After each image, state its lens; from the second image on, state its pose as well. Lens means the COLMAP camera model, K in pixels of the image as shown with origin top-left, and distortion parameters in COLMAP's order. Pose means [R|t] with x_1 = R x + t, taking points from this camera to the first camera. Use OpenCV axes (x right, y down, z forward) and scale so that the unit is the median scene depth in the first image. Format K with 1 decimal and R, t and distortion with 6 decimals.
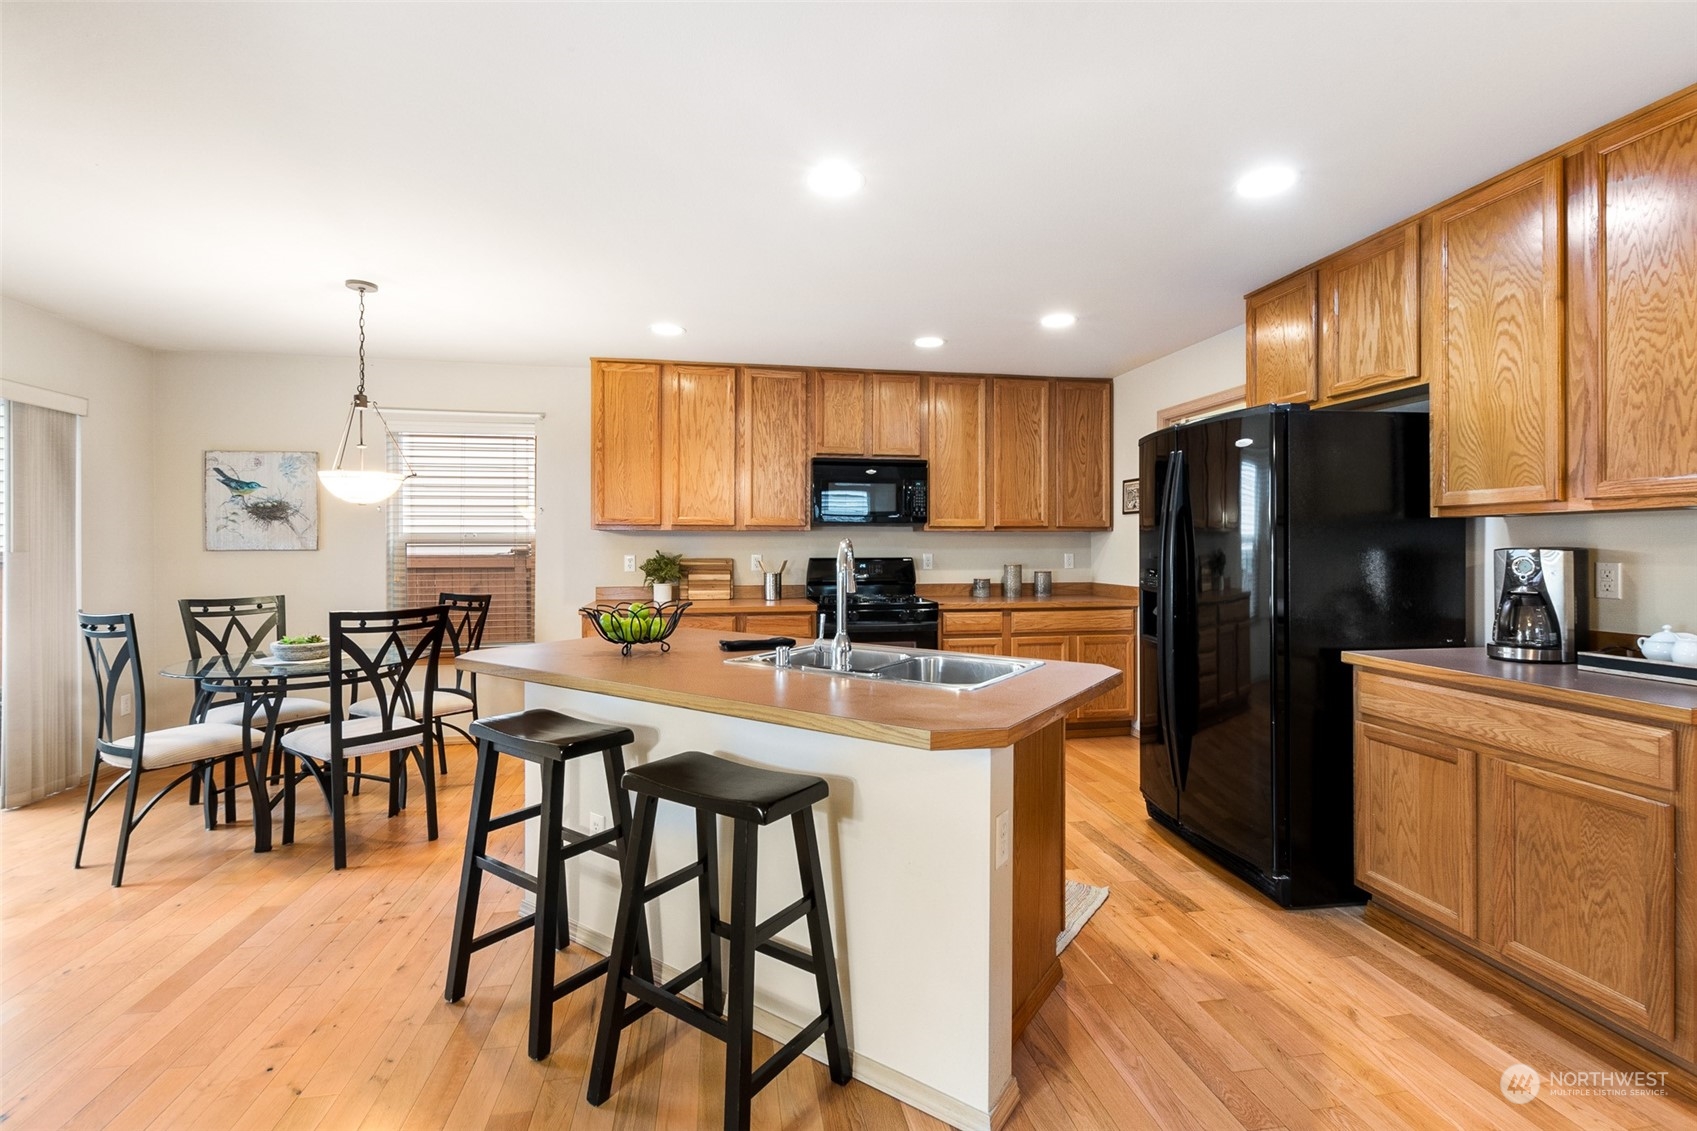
lens RADIAL K [[752.6, 0, 850.3], [0, 752.6, 547.6], [0, 0, 1]] dist [0.004854, -0.001520]
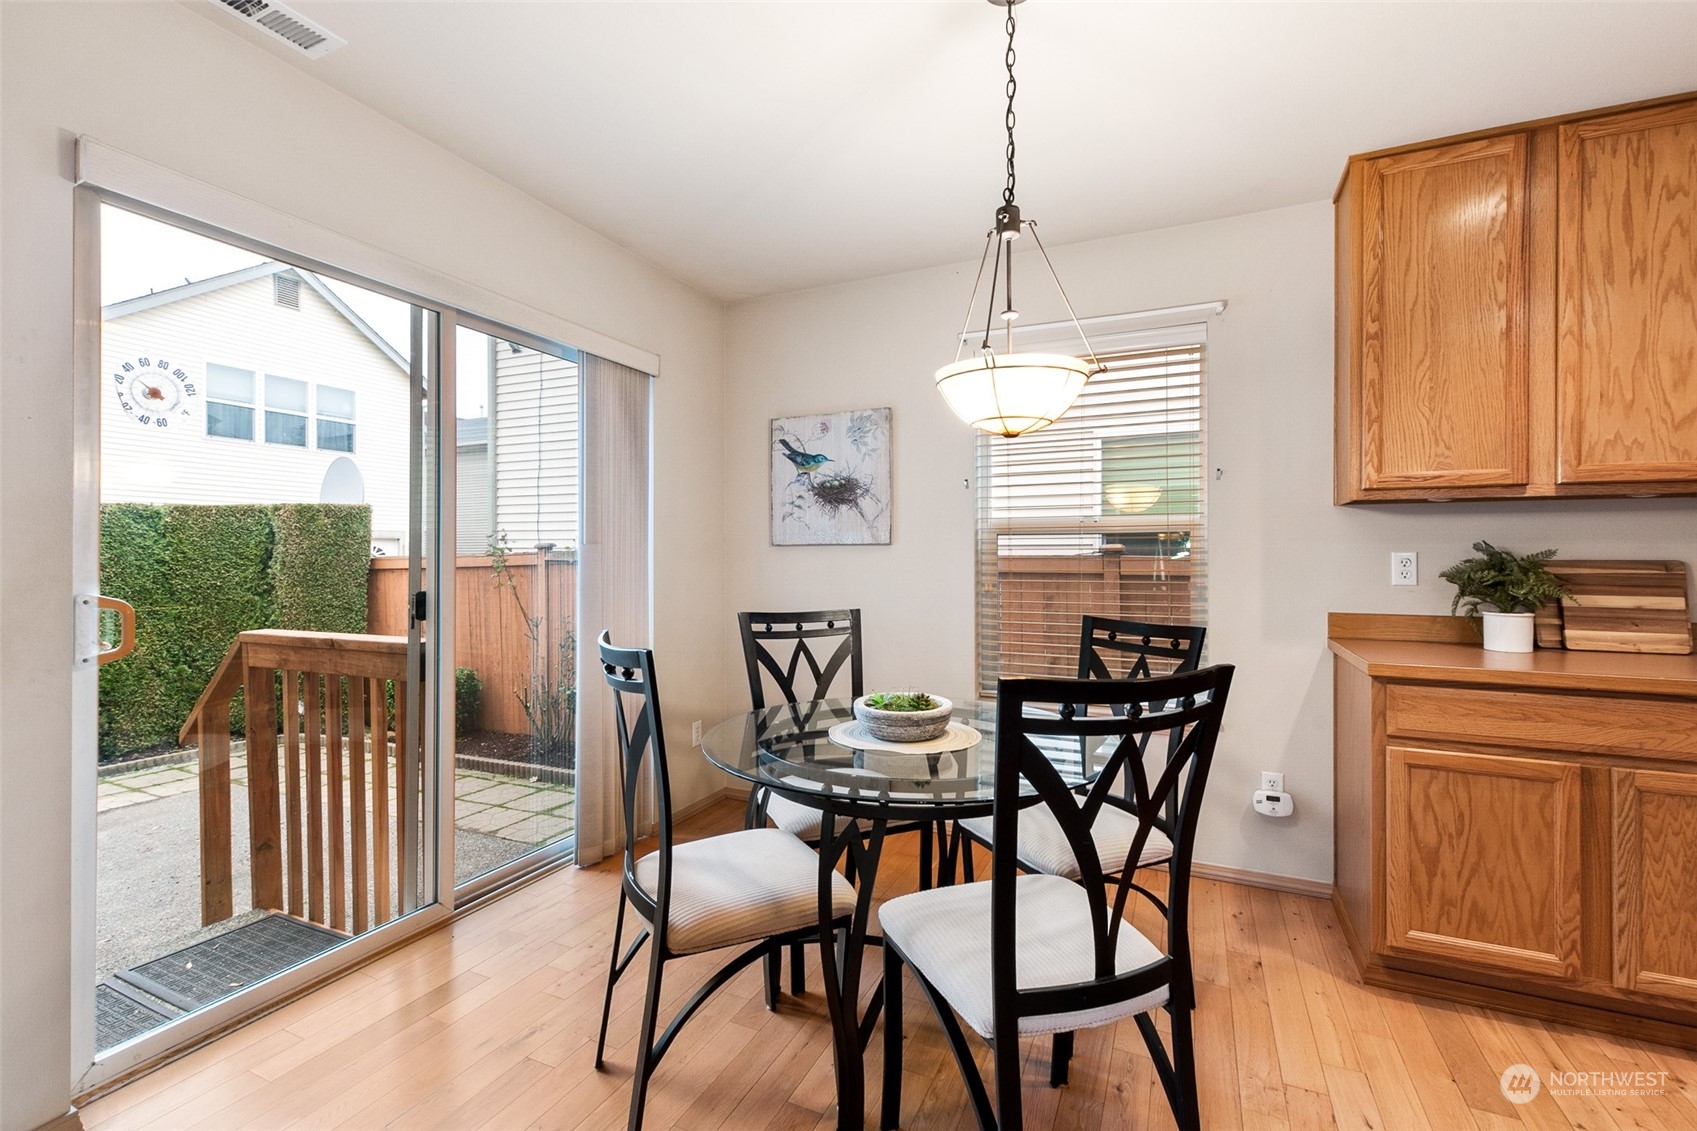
lens RADIAL K [[752.6, 0, 821.3], [0, 752.6, 548.2], [0, 0, 1]] dist [0.004854, -0.001520]
pose [[0.795595, -0.004986, -0.605809, -0.549064], [-0.001152, 0.999952, -0.009743, 0.023256], [0.605828, 0.008449, 0.795551, 0.661181]]
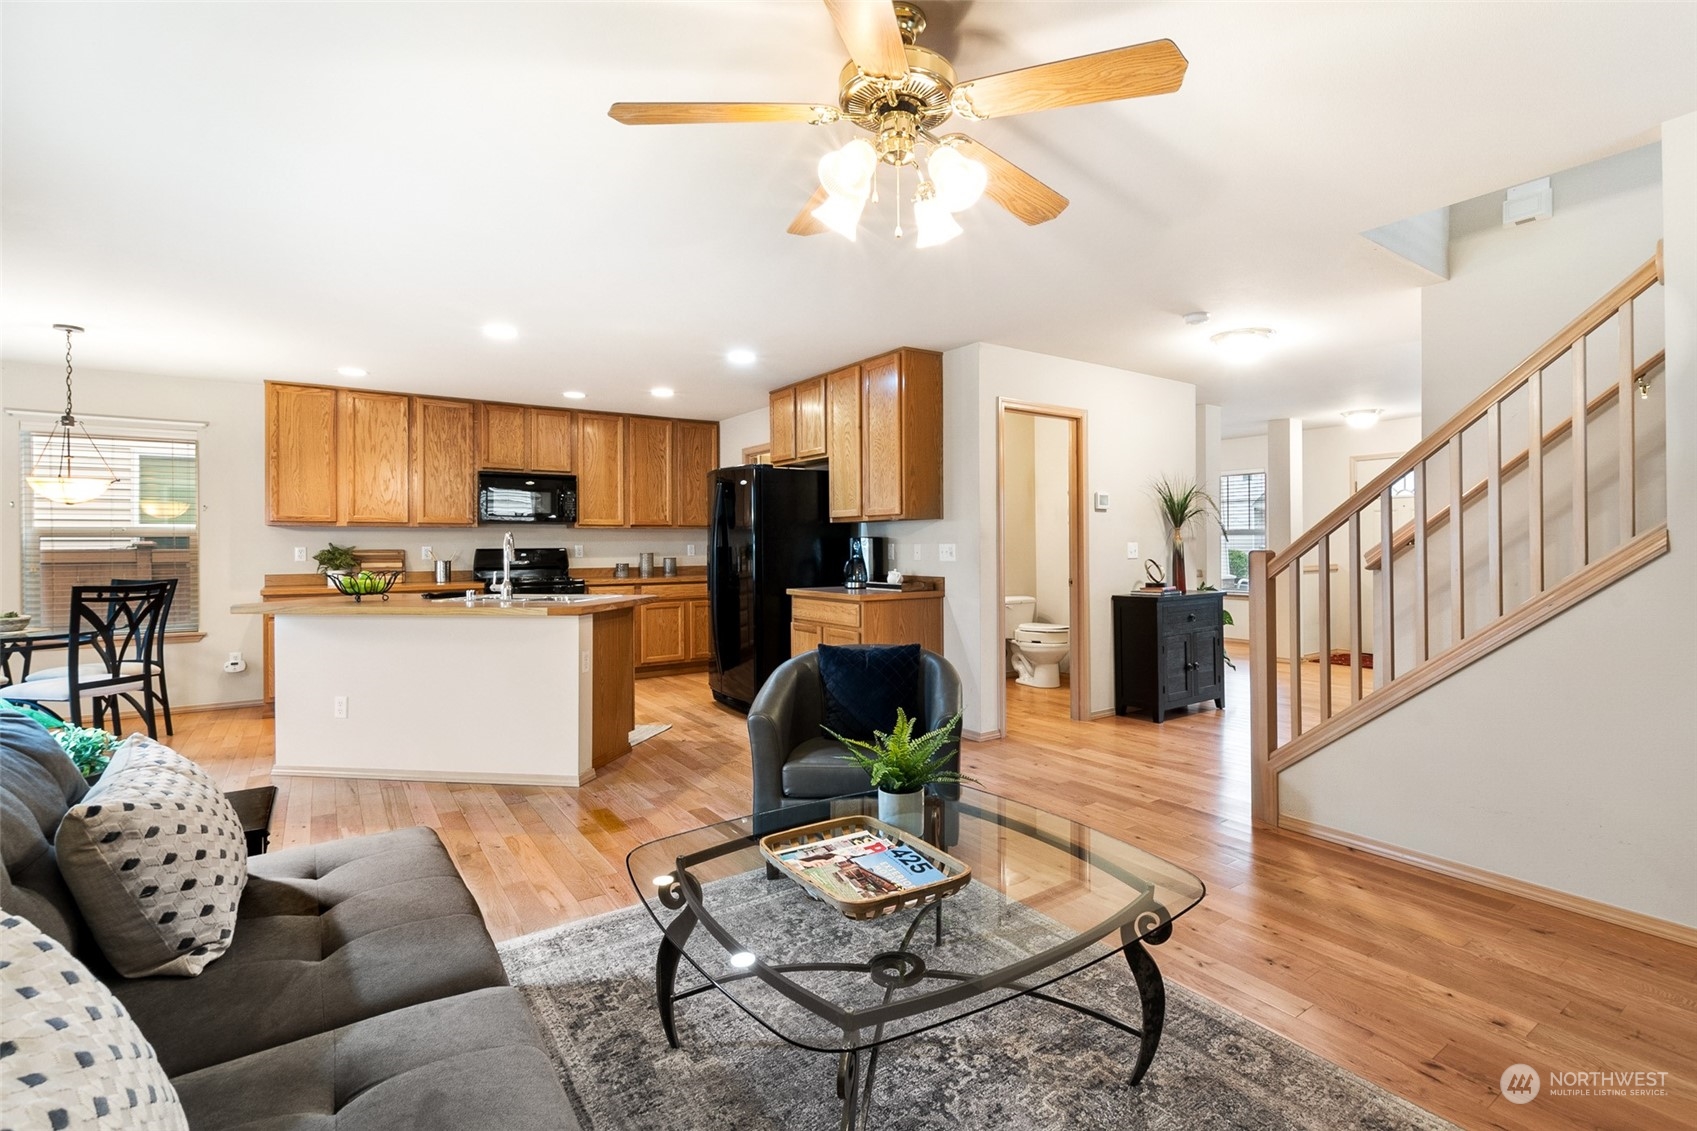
lens RADIAL K [[766.5, 0, 905.9], [0, 766.5, 547.0], [0, 0, 1]] dist [0.002923, -0.002102]
pose [[0.890436, -0.005867, 0.455070, 0.003959], [0.005221, 0.999983, 0.002676, 0.021208], [-0.455078, -0.000007, 0.890451, -0.906398]]
